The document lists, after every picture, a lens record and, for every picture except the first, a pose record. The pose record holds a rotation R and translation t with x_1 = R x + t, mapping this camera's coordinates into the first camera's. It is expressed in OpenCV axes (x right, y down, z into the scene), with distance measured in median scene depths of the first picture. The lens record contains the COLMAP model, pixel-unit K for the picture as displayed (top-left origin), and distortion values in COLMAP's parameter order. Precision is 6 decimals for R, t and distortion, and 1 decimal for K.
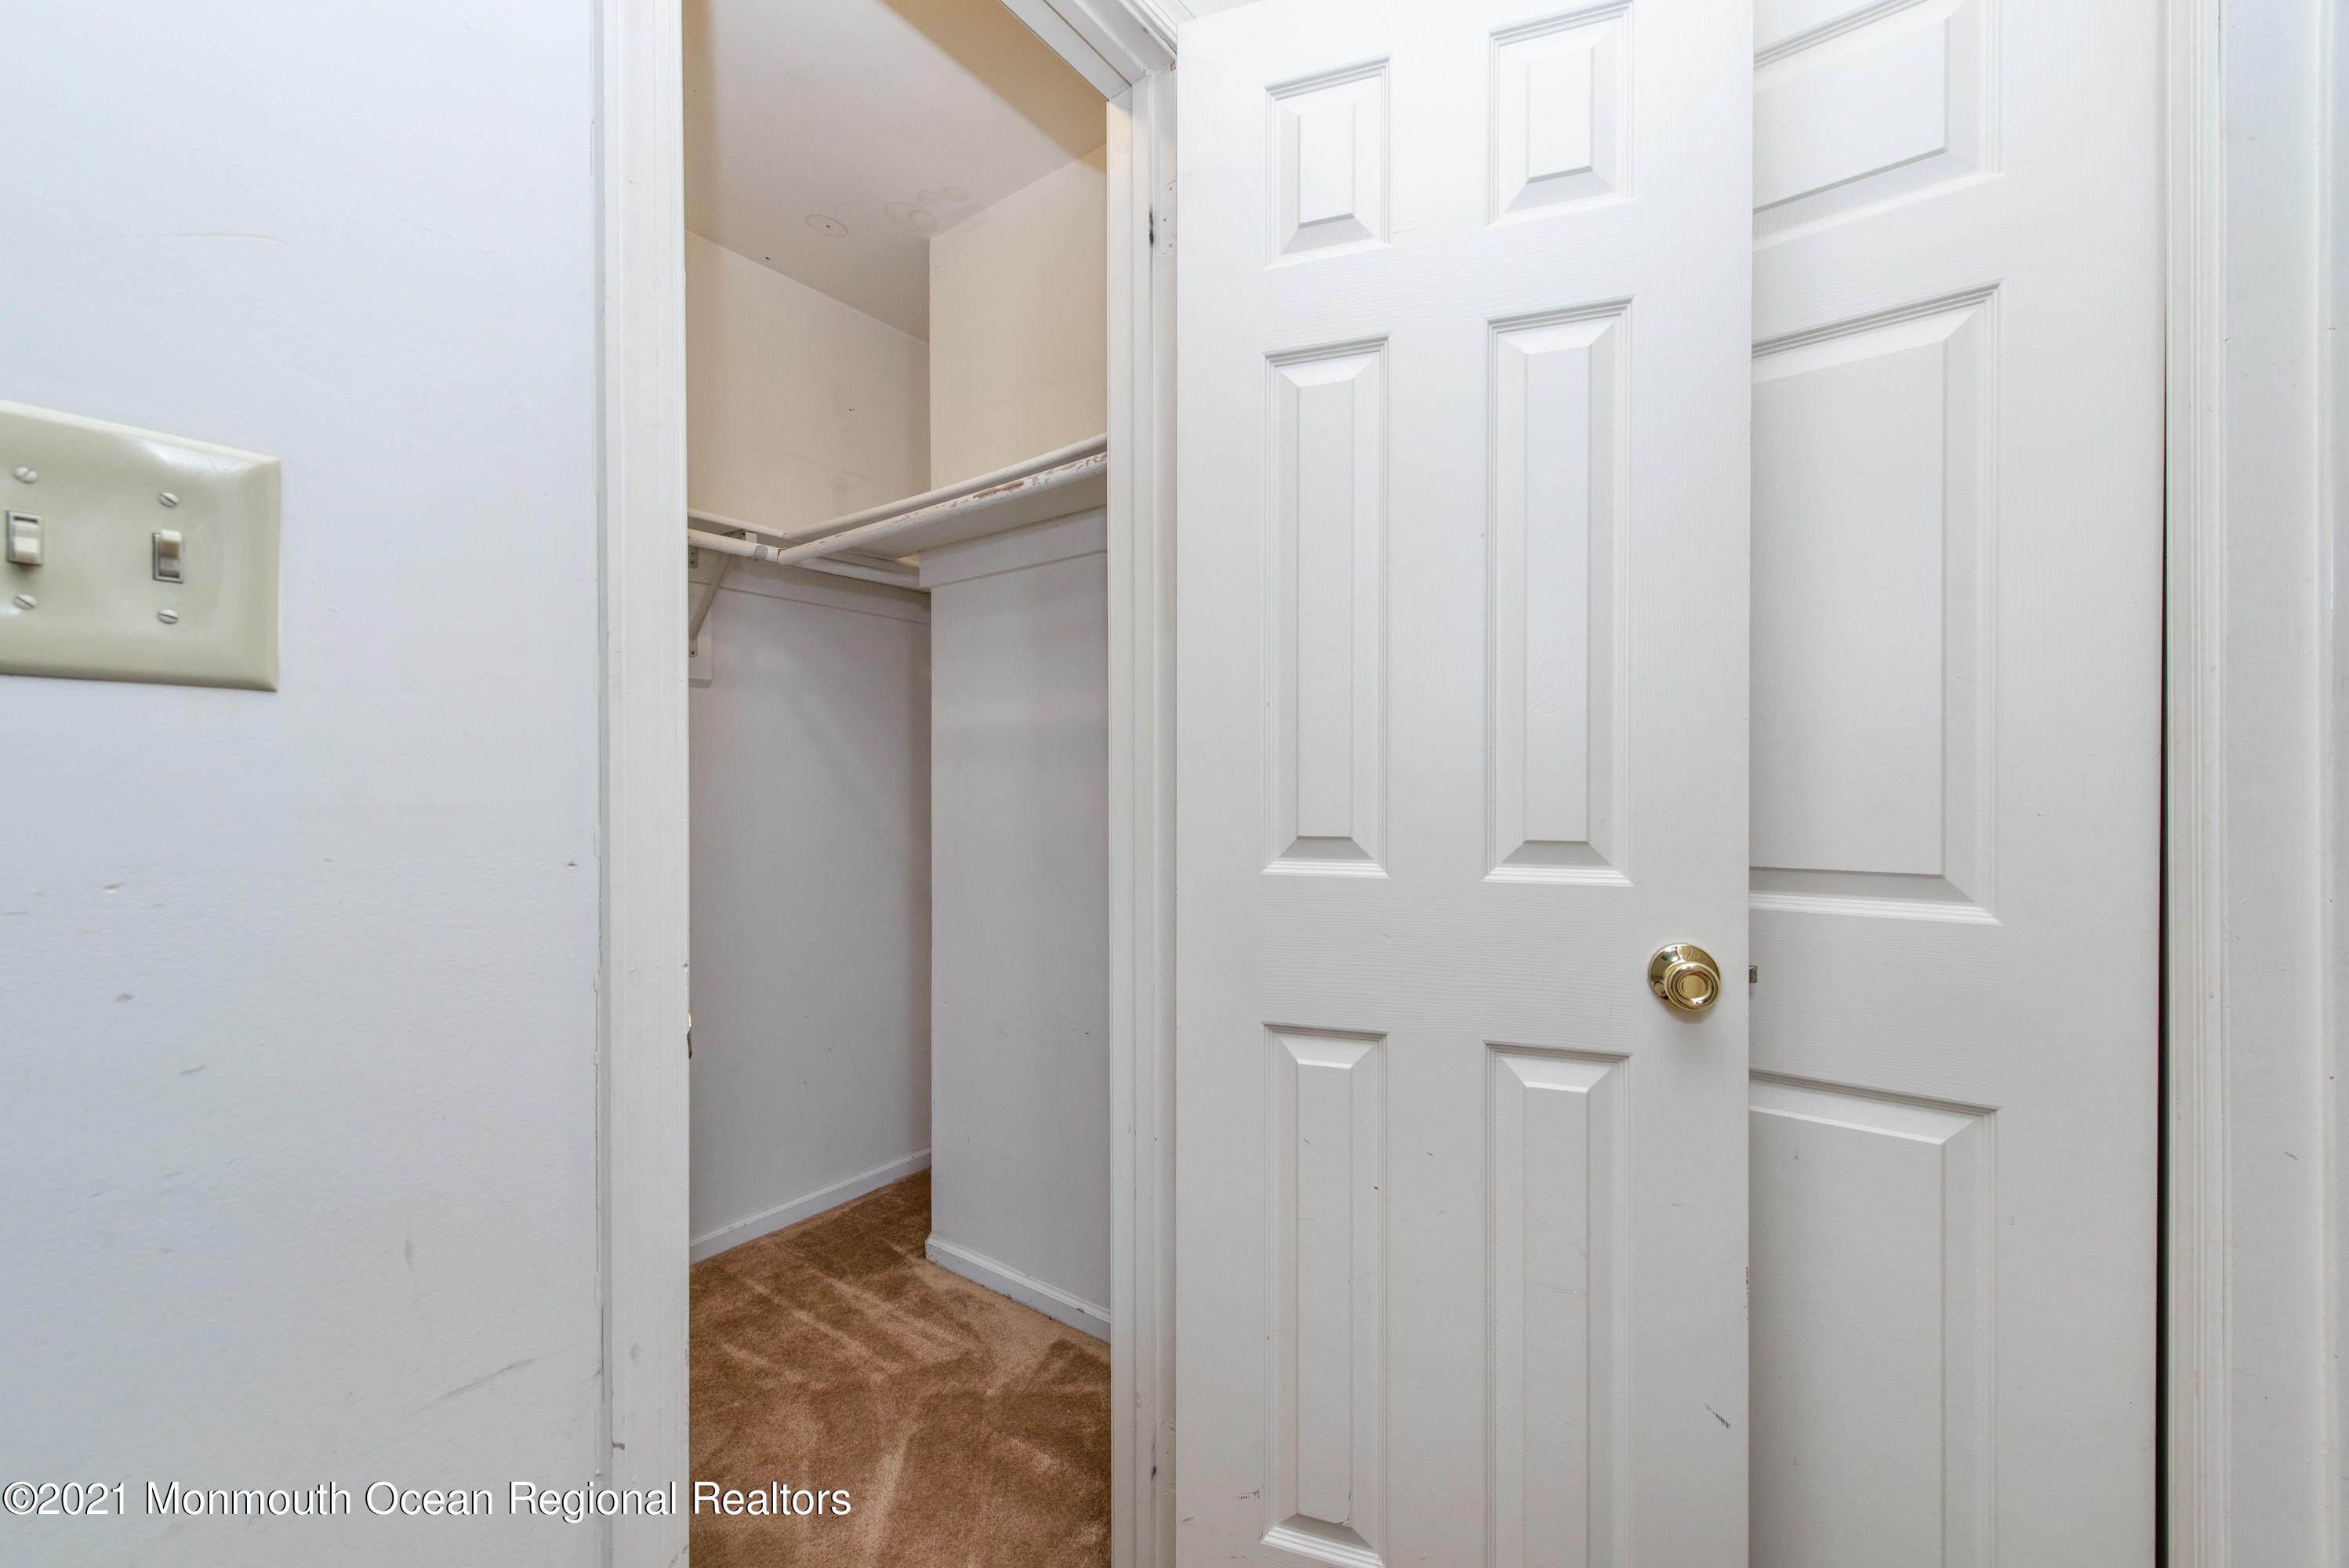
lens RADIAL K [[913.9, 0, 1181.7], [0, 913.9, 779.1], [0, 0, 1]] dist [0.013056, -0.002748]
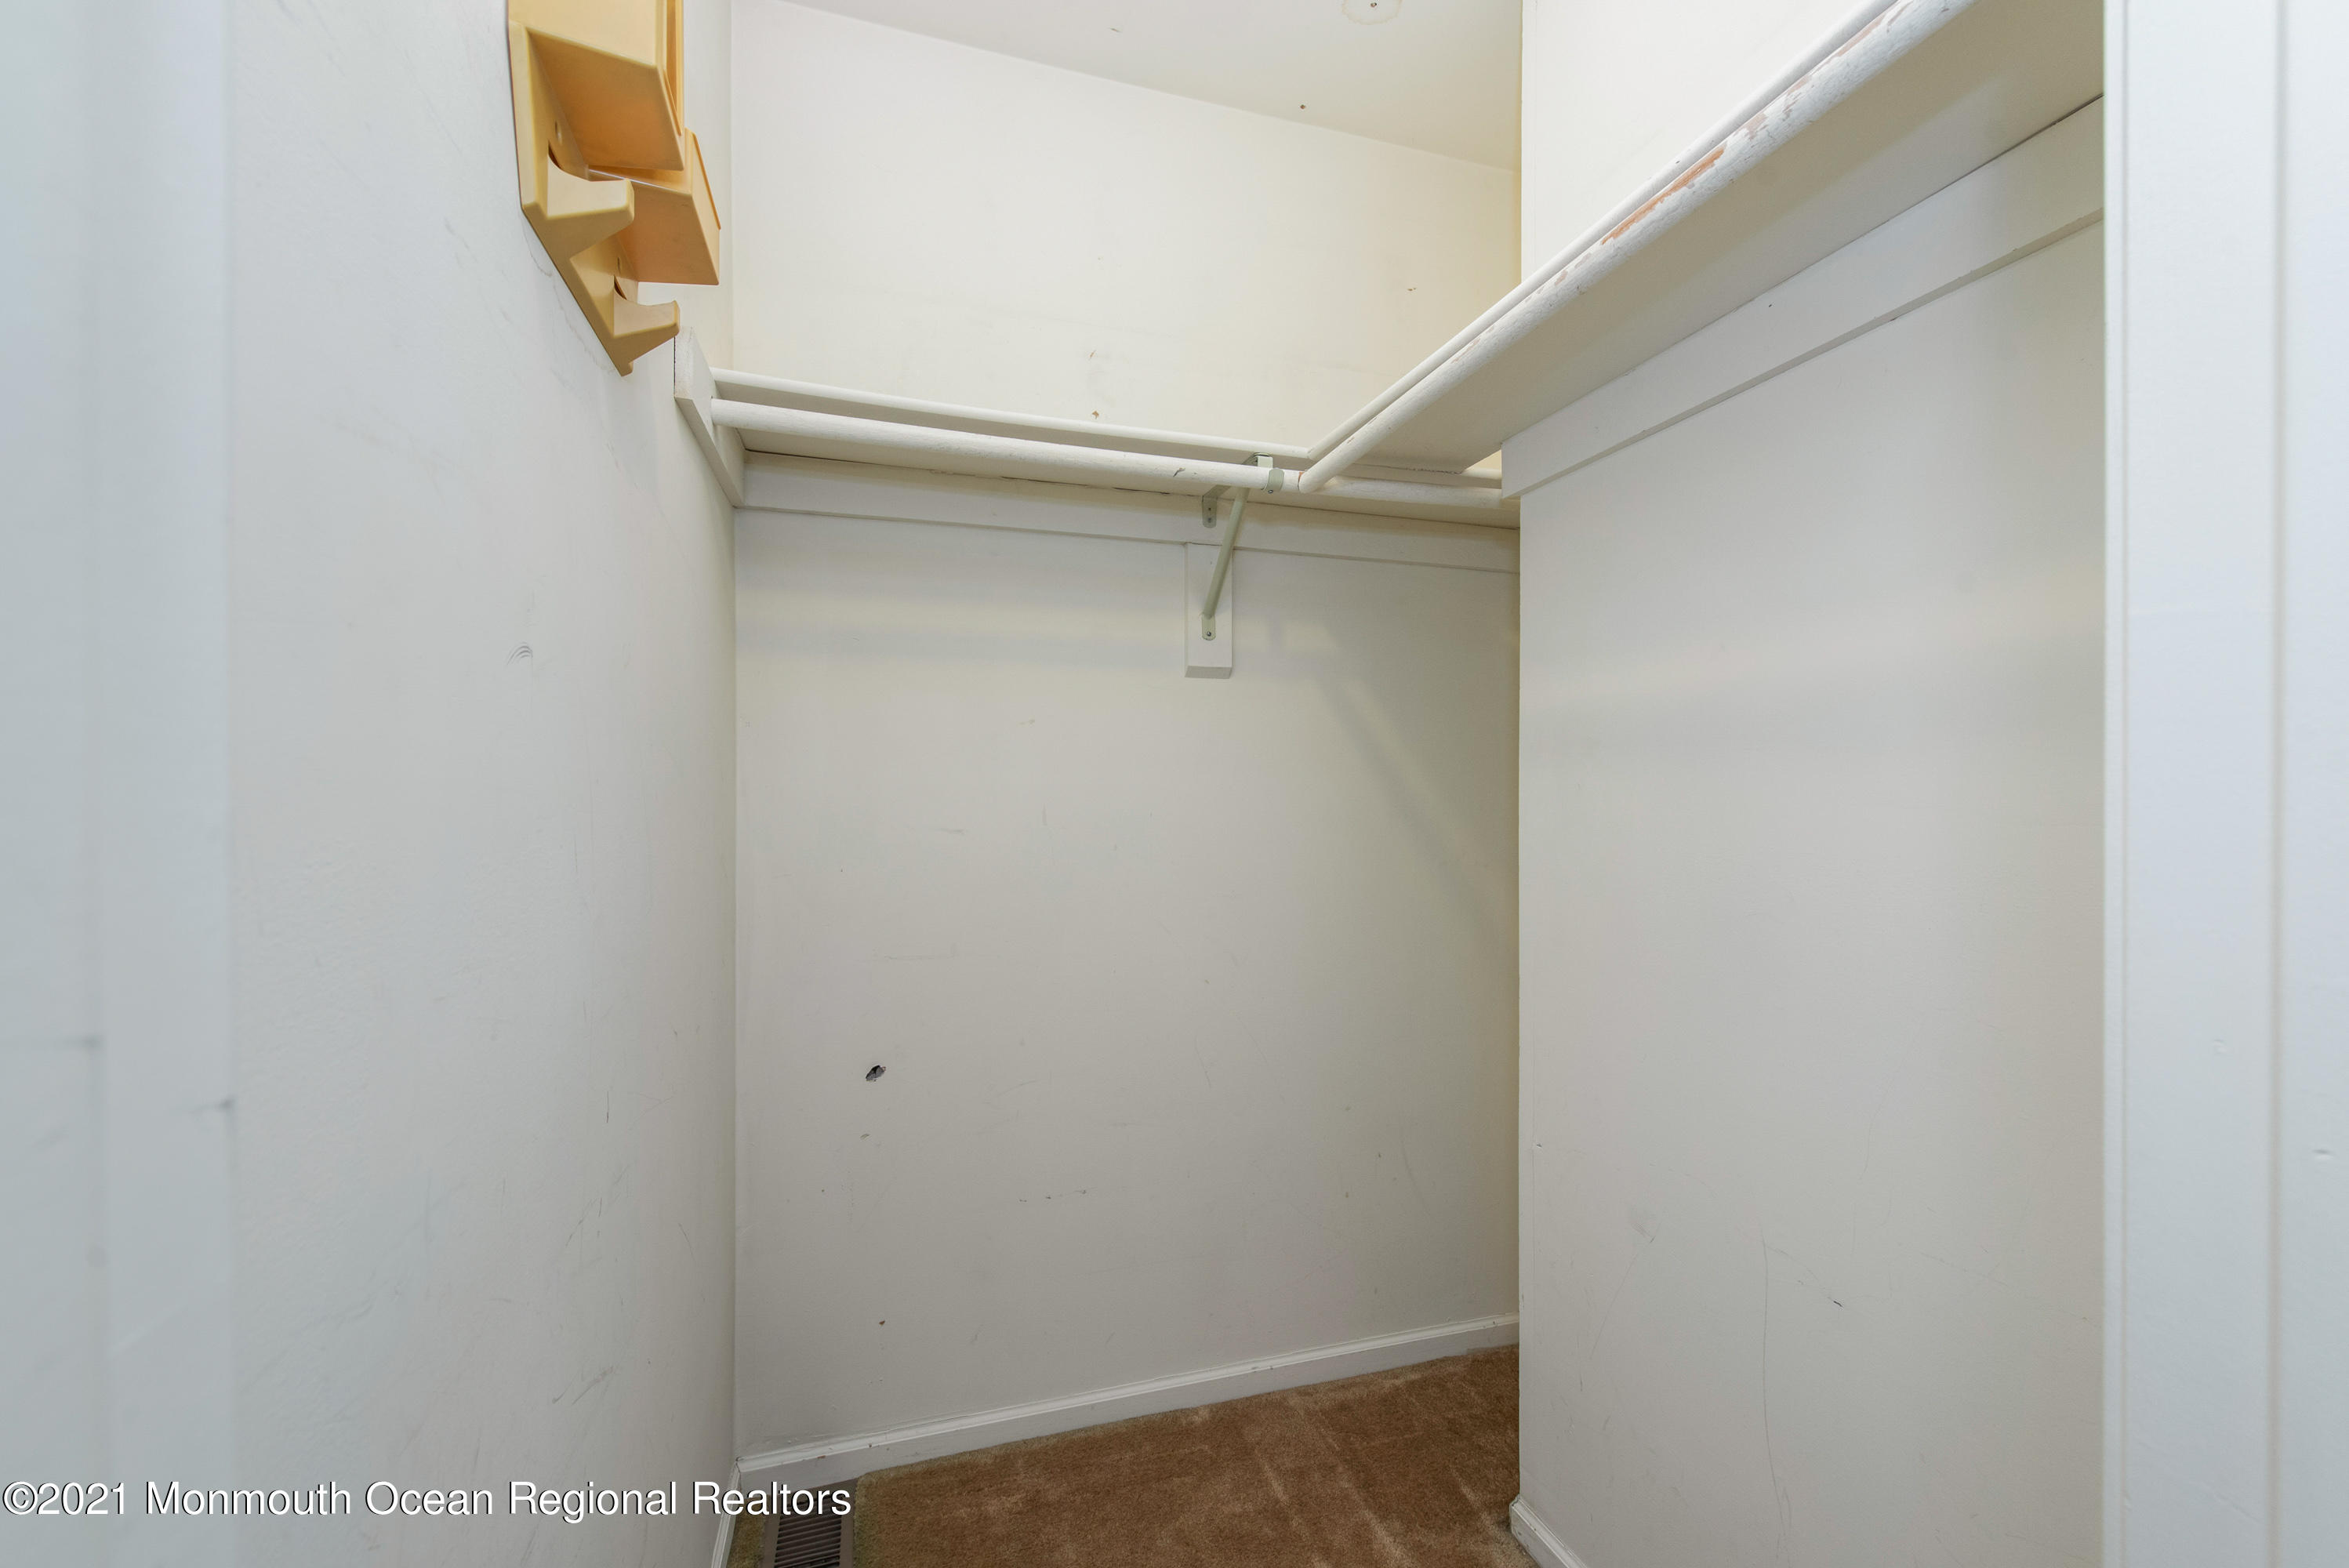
lens RADIAL K [[913.9, 0, 1175.7], [0, 913.9, 794.1], [0, 0, 1]] dist [0.013056, -0.002748]
pose [[0.808283, 0.000359, -0.588794, -0.087775], [-0.005358, 0.999963, -0.006746, 0.006152], [0.588770, 0.008608, 0.808255, 0.334688]]
